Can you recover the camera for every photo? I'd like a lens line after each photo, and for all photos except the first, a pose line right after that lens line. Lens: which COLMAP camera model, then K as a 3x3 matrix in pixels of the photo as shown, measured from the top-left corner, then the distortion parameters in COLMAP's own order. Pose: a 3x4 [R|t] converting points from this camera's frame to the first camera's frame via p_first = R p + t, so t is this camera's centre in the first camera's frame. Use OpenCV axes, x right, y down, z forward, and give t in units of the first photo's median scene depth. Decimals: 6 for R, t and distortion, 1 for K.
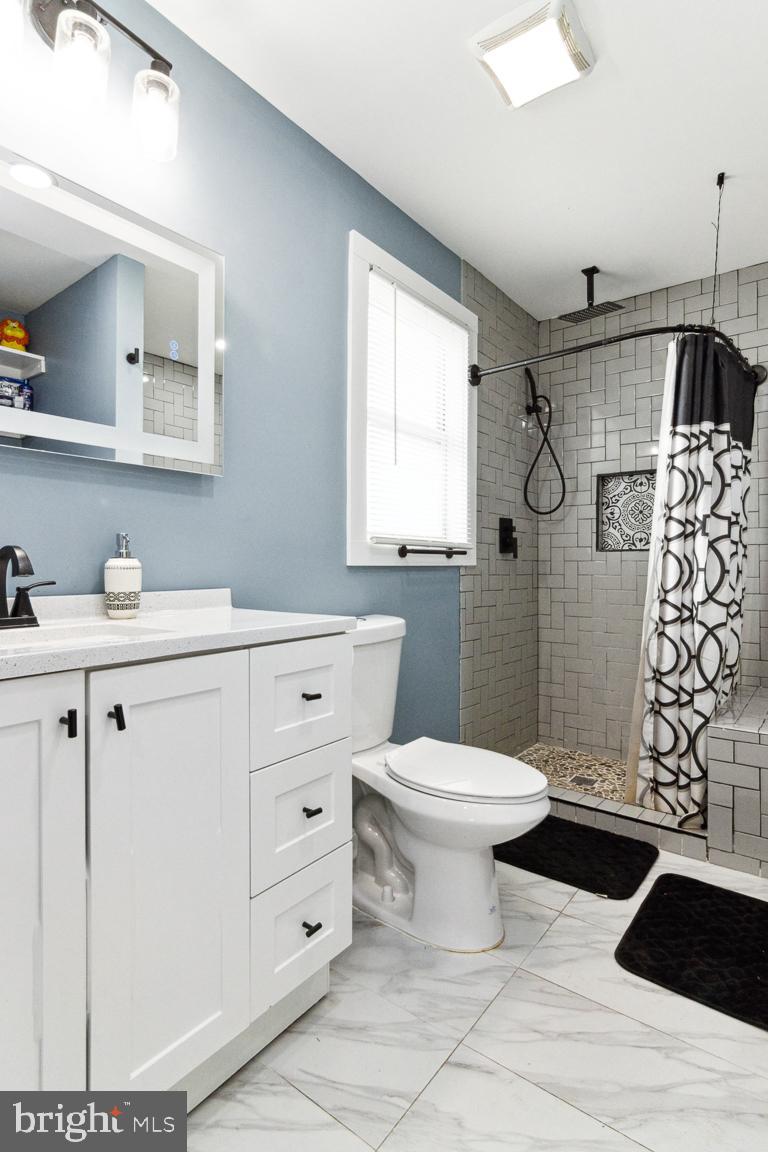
lens RADIAL K [[588.0, 0, 372.5], [0, 588.0, 558.4], [0, 0, 1]] dist [0.000054, 0.001144]
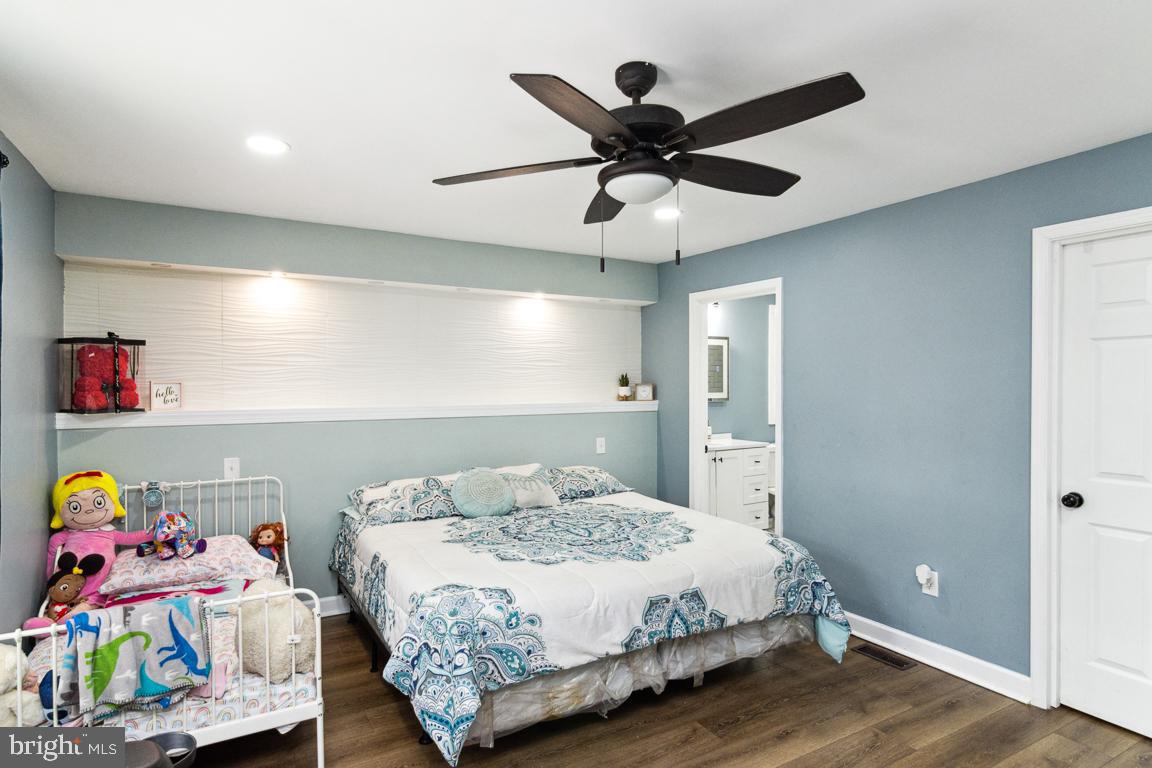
lens RADIAL K [[603.8, 0, 574.5], [0, 603.8, 368.2], [0, 0, 1]] dist [-0.003706, 0.000066]
pose [[0.925720, -0.006380, -0.378155, 0.176824], [0.001571, 0.999914, -0.013022, -0.207304], [0.378205, 0.011460, 0.925651, -1.906240]]
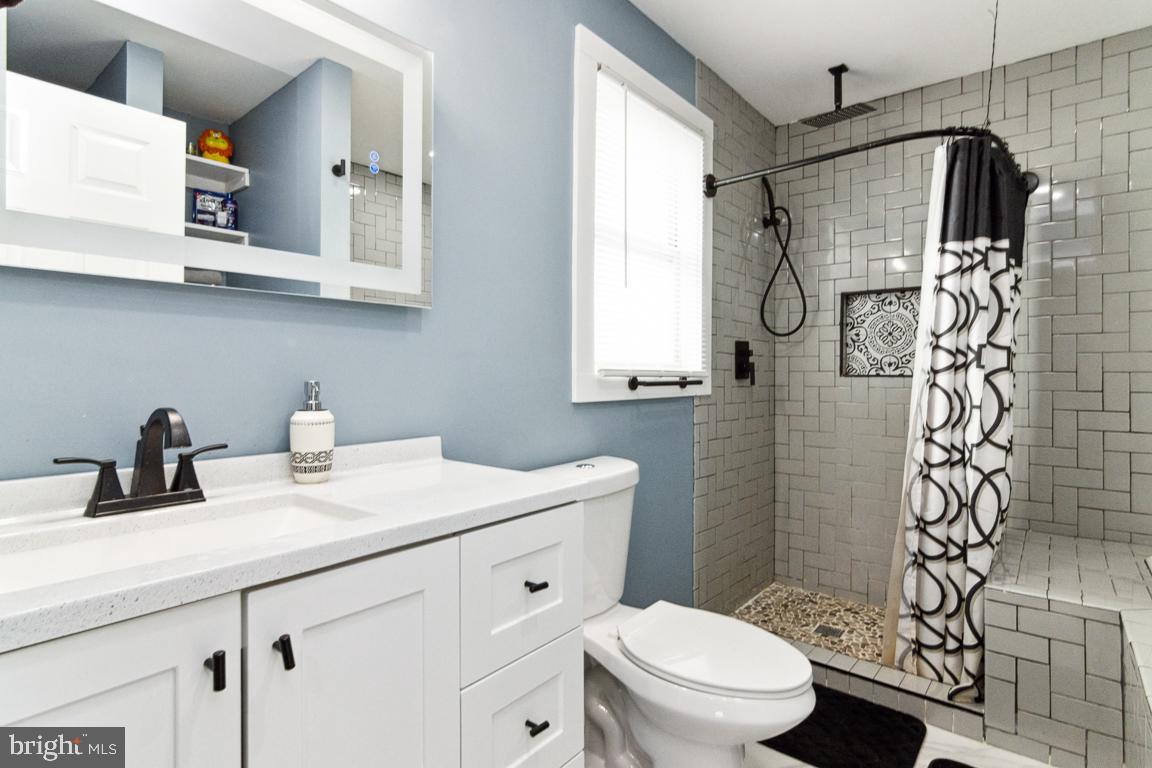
lens RADIAL K [[588.0, 0, 571.8], [0, 588.0, 369.6], [0, 0, 1]] dist [0.000054, 0.001144]
pose [[0.999598, 0.001177, -0.028320, -0.017373], [-0.001058, 0.999991, 0.004217, -0.037893], [0.028325, -0.004186, 0.999590, 0.102208]]
